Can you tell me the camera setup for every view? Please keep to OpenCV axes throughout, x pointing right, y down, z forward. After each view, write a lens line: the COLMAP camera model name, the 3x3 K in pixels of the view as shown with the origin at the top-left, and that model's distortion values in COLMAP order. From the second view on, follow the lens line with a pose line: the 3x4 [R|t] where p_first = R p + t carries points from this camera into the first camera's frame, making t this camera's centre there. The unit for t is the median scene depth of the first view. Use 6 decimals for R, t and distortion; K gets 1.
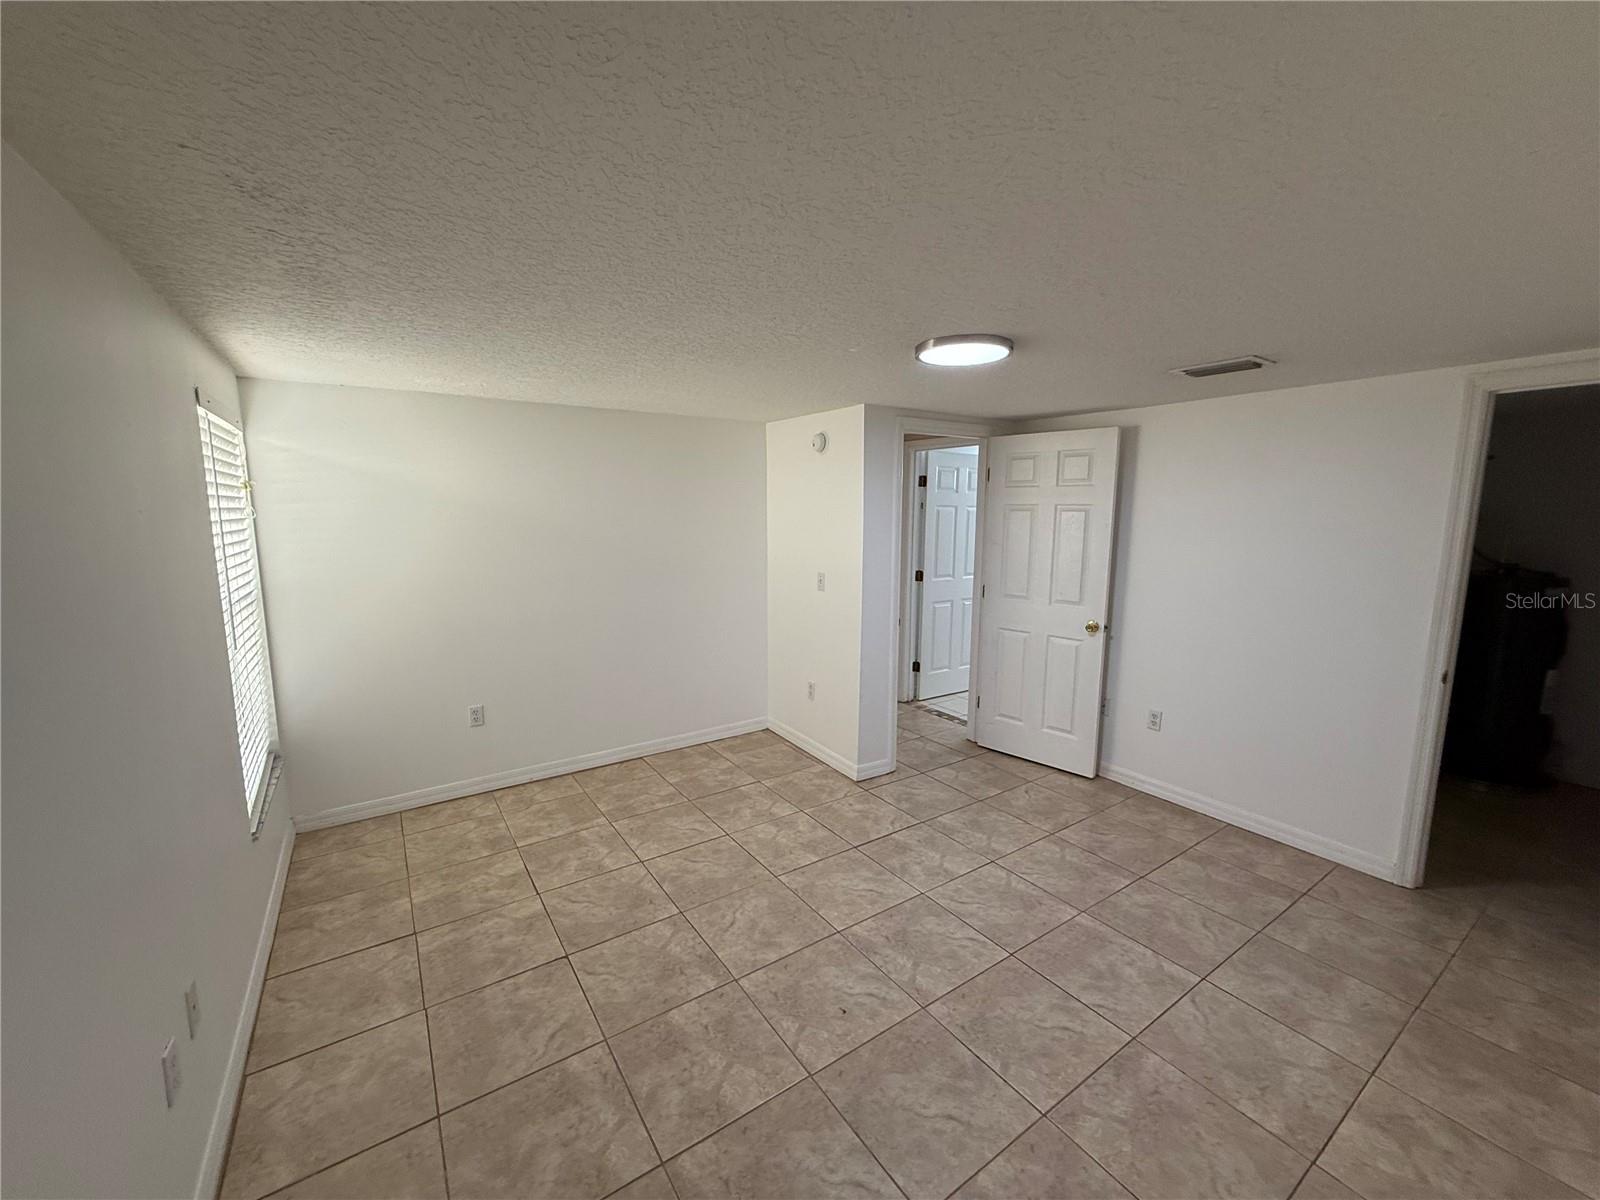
lens RADIAL K [[639.6, 0, 798.4], [0, 639.6, 599.5], [0, 0, 1]] dist [0.002271, 0.000091]
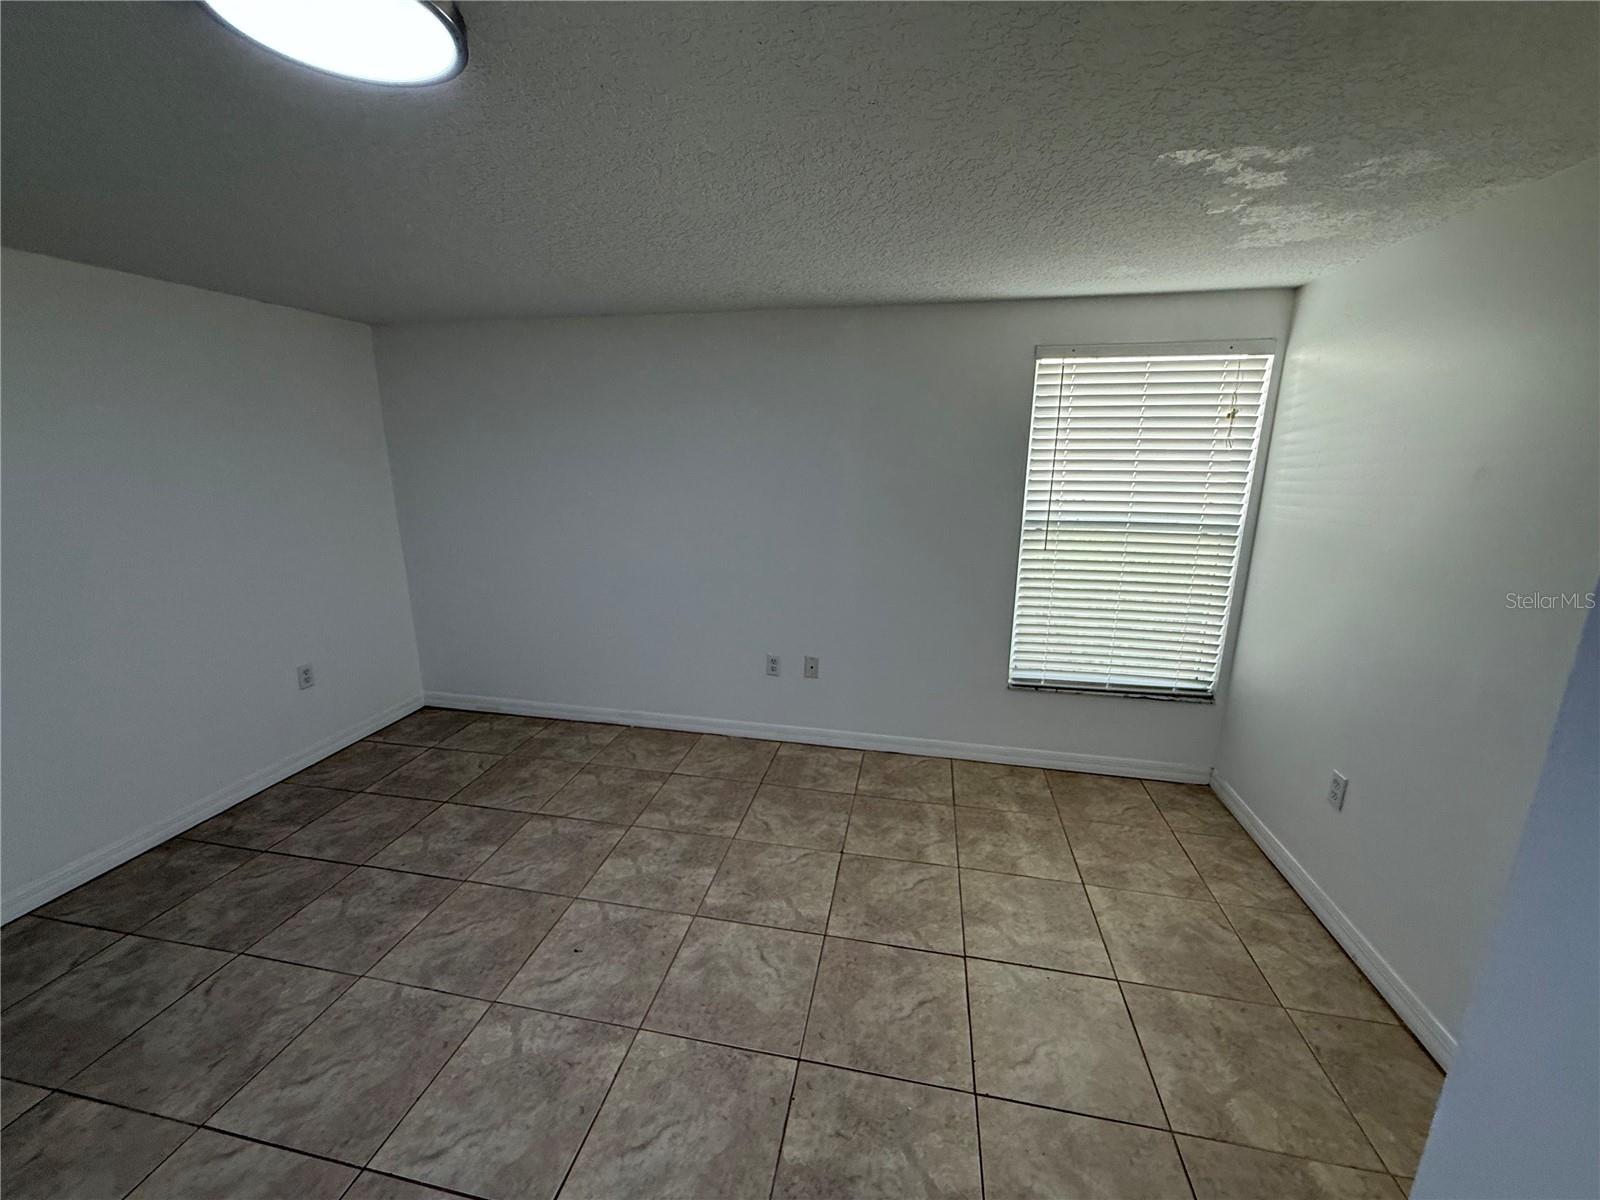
lens RADIAL K [[639.6, 0, 795.0], [0, 639.6, 597.4], [0, 0, 1]] dist [0.002271, 0.000091]
pose [[-0.713601, 0.156801, -0.682779, 0.345064], [-0.105454, 0.939481, 0.325968, -0.185508], [0.692570, 0.304613, -0.653879, 1.410617]]
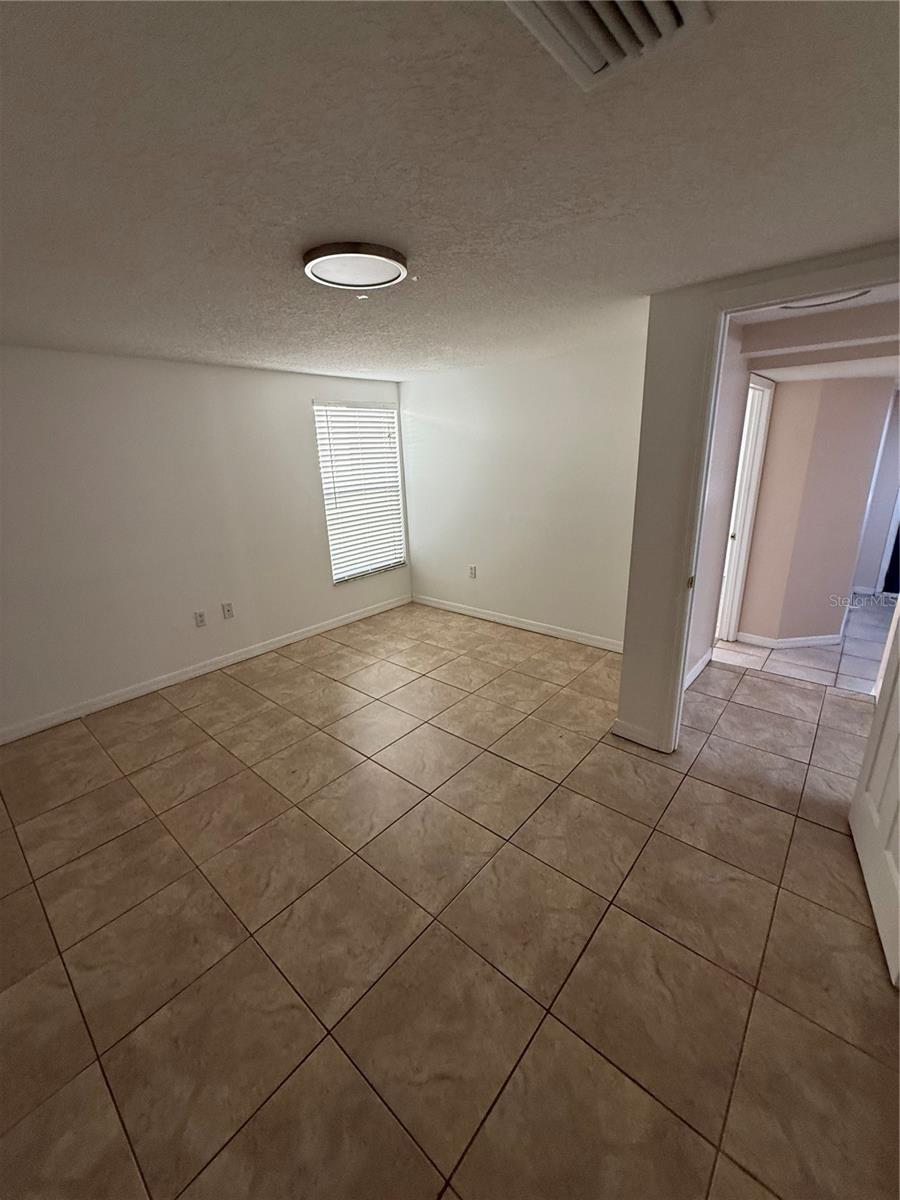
lens RADIAL K [[479.7, 0, 446.4], [0, 479.7, 596.3], [0, 0, 1]] dist [0.002271, 0.000091]
pose [[0.253691, 0.275882, -0.927108, 0.960544], [-0.100063, 0.960807, 0.258528, -0.108169], [0.962096, 0.027183, 0.271354, 0.848259]]
